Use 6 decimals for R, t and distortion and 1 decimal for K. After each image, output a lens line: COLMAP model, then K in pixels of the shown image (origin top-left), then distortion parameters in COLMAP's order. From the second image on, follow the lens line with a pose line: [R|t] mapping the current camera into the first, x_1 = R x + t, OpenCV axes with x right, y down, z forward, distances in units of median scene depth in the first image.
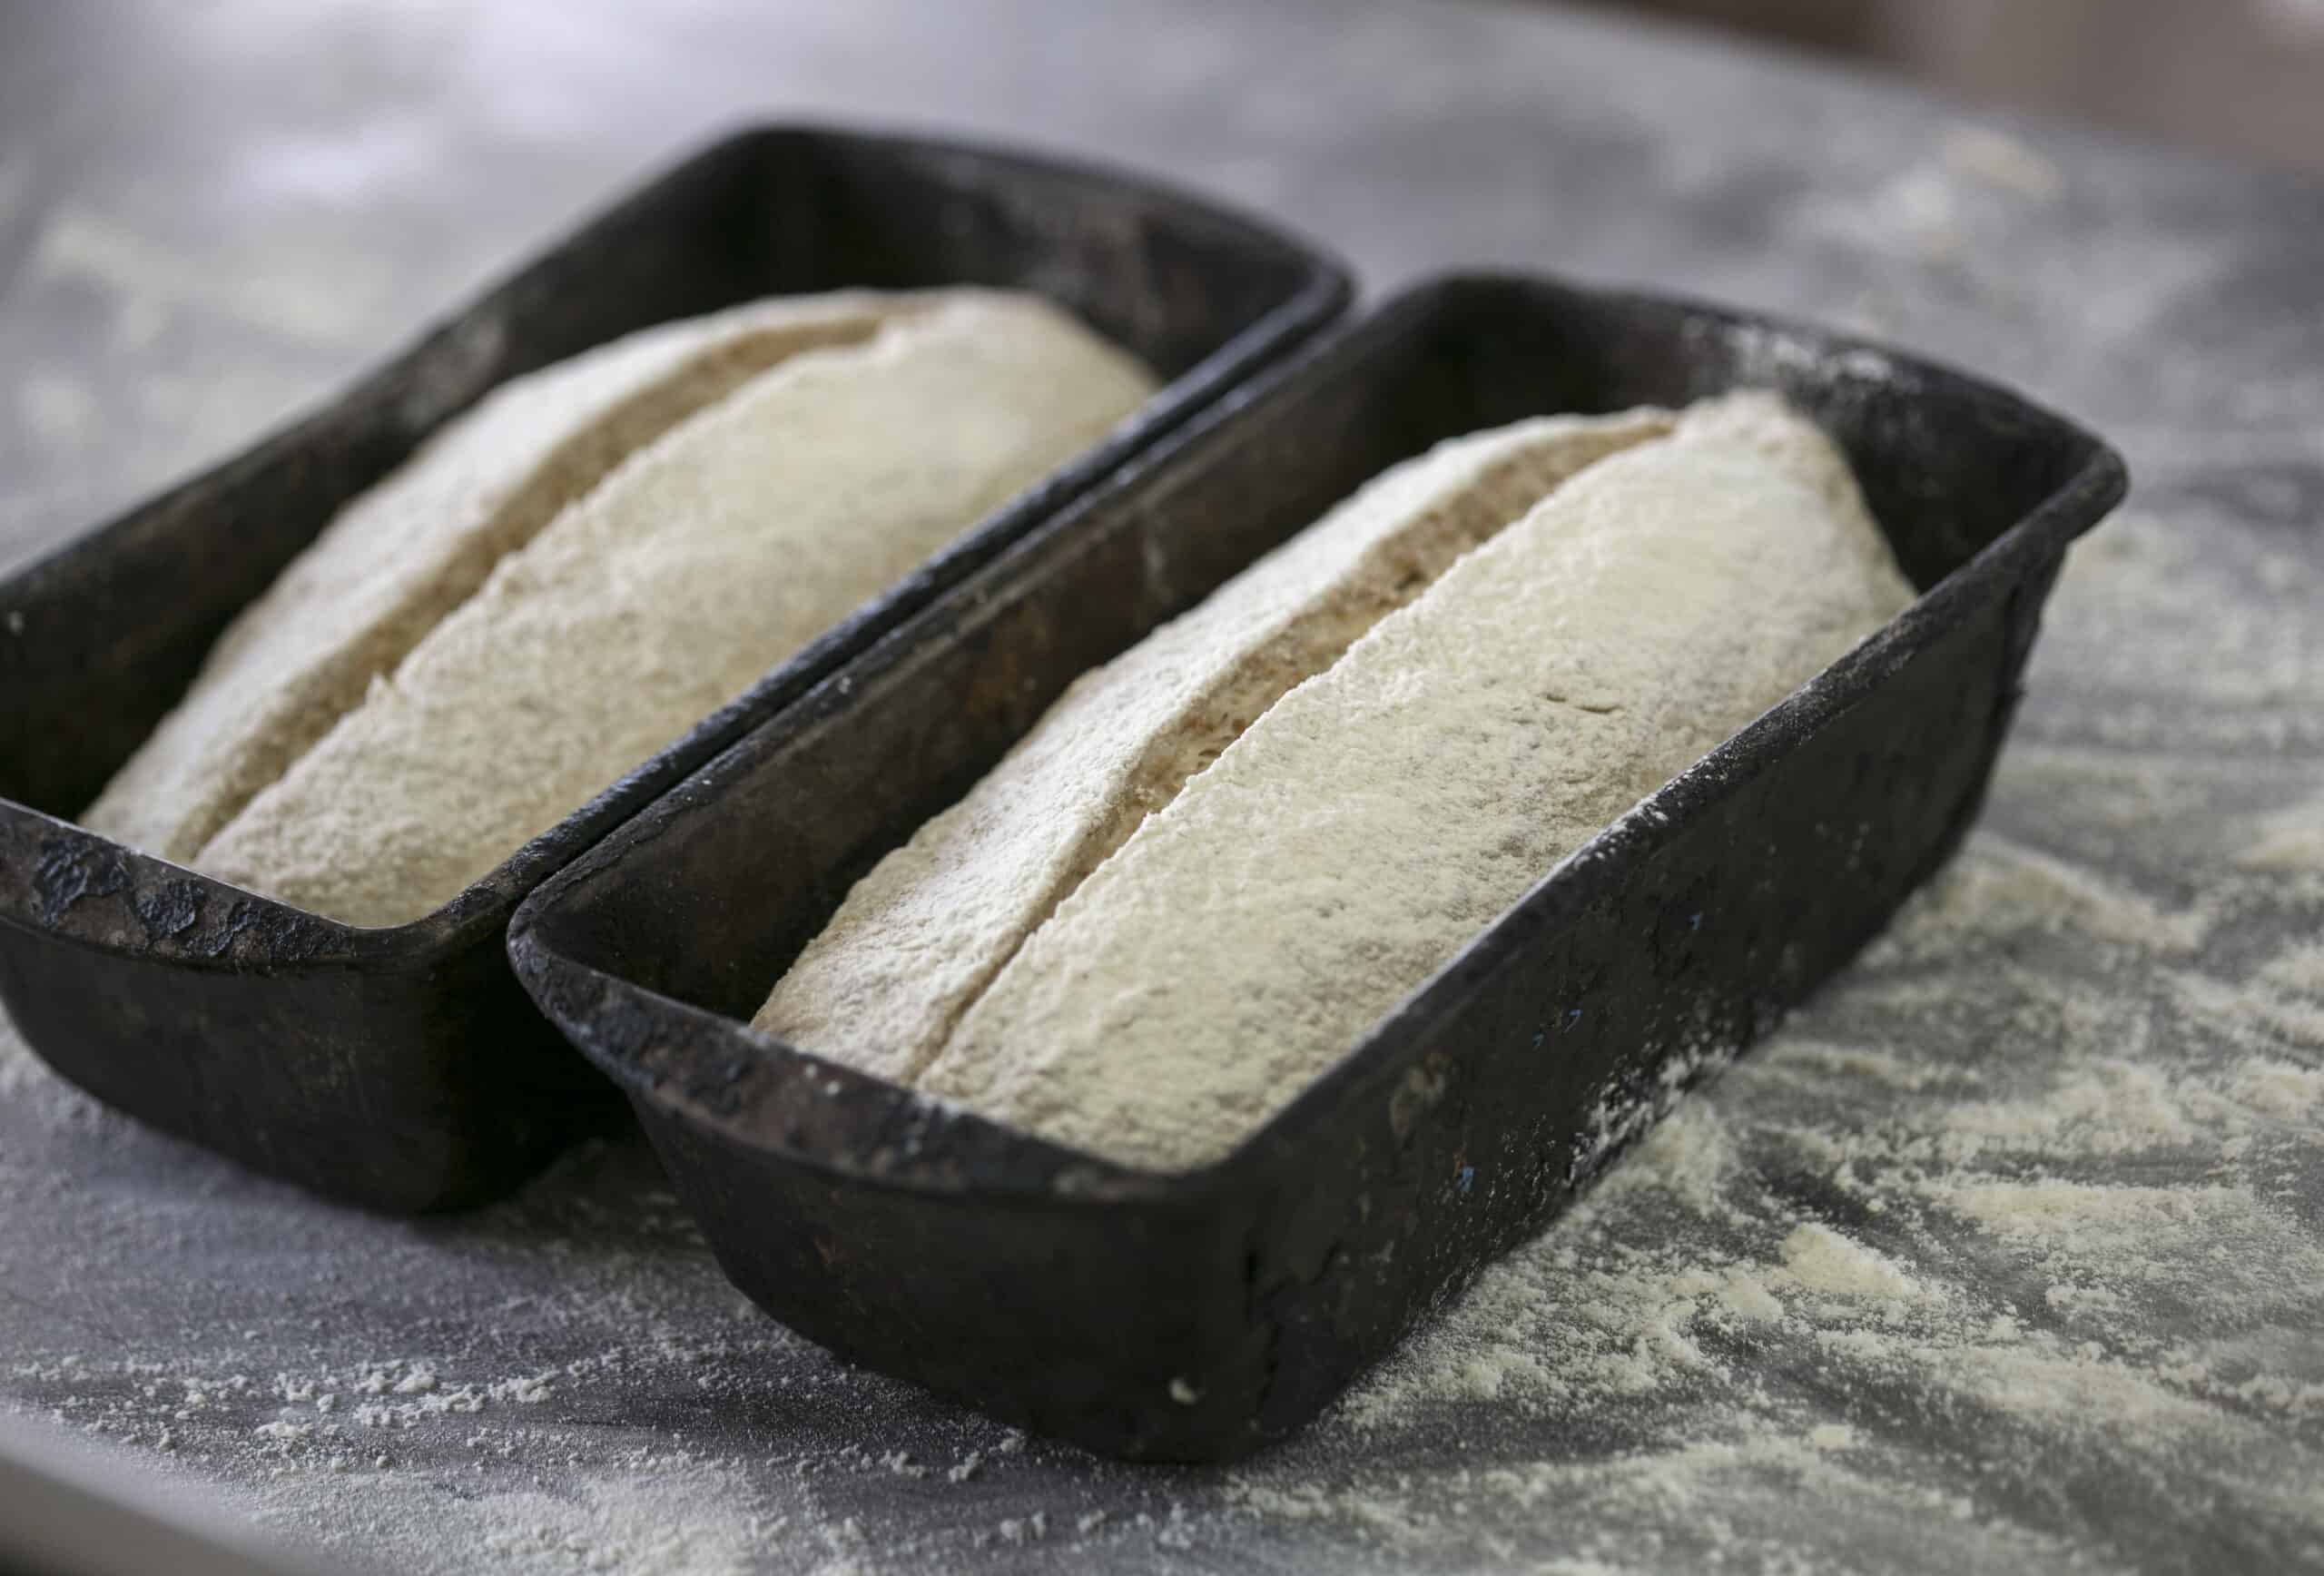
lens RADIAL K [[7833.0, 0, 1171.3], [0, 7833.0, 788.3], [0, 0, 1]] dist [-0.257378, 0.000000]
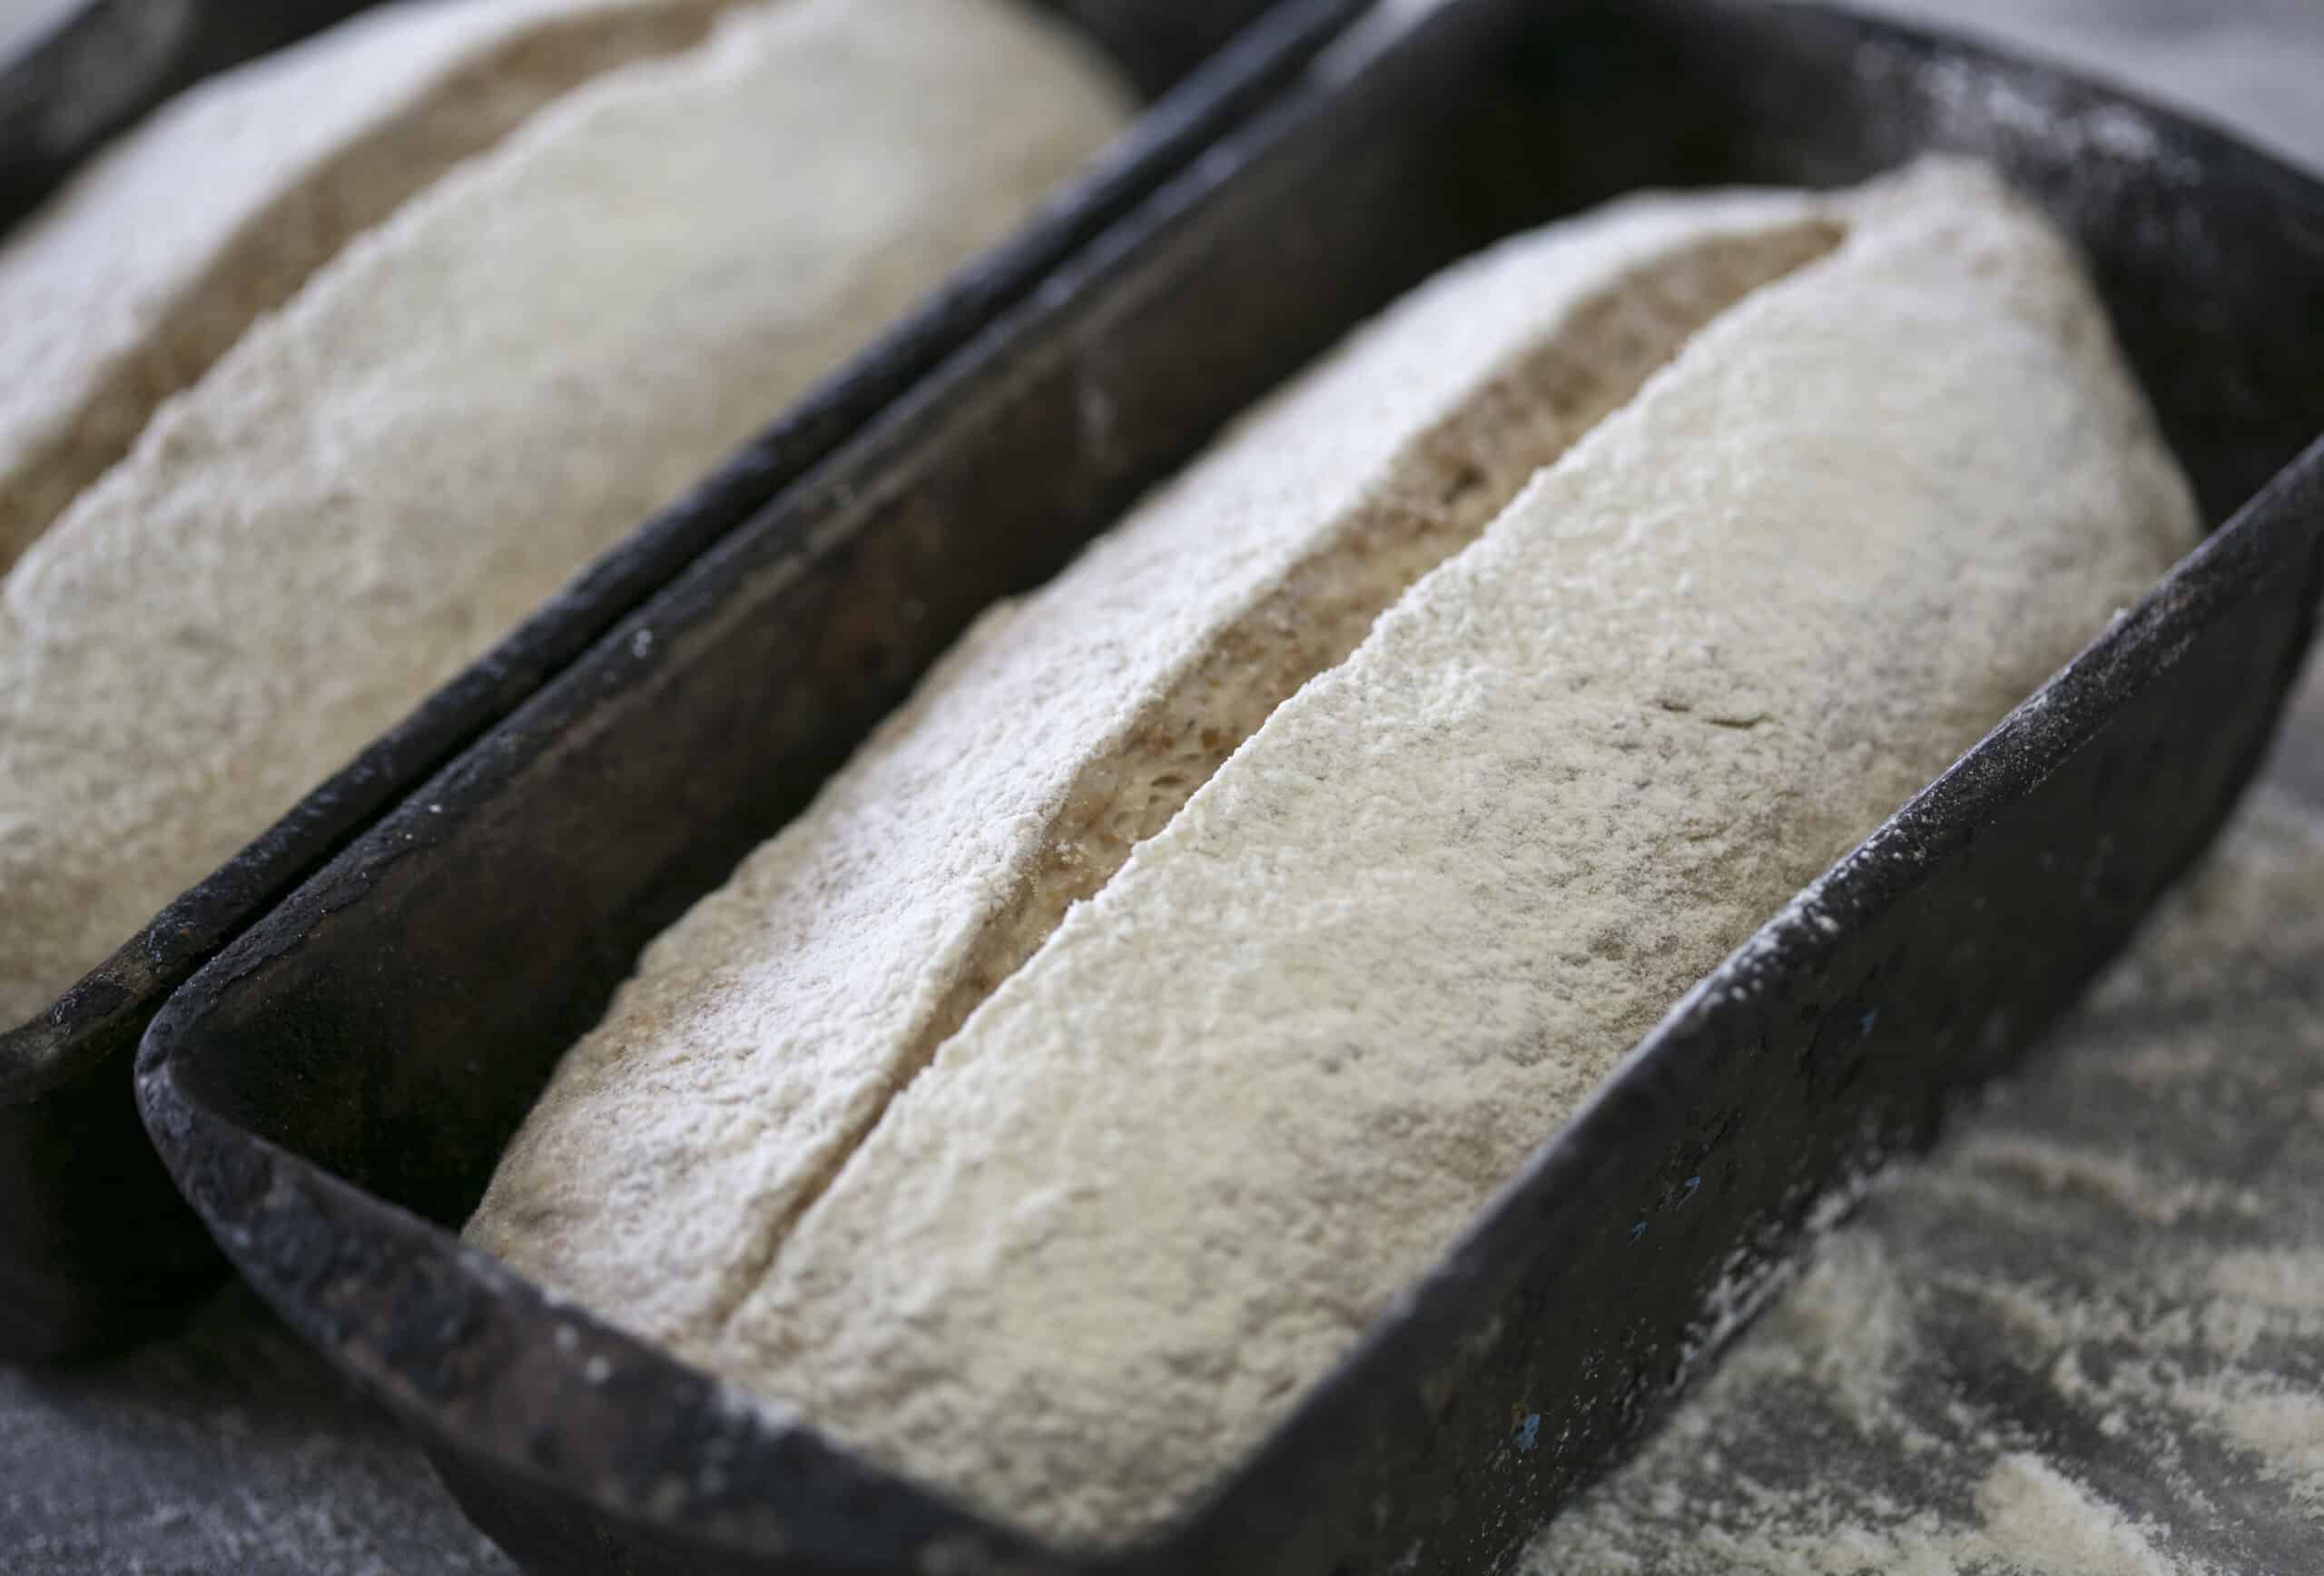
lens RADIAL K [[7833.0, 0, 1149.1], [0, 7833.0, 787.5], [0, 0, 1]] dist [-0.257378, 0.000000]
pose [[0.999866, 0.016323, -0.000935, 0.003873], [-0.015986, 0.988044, 0.153340, -0.108058], [0.003427, -0.153304, 0.988173, 0.320451]]
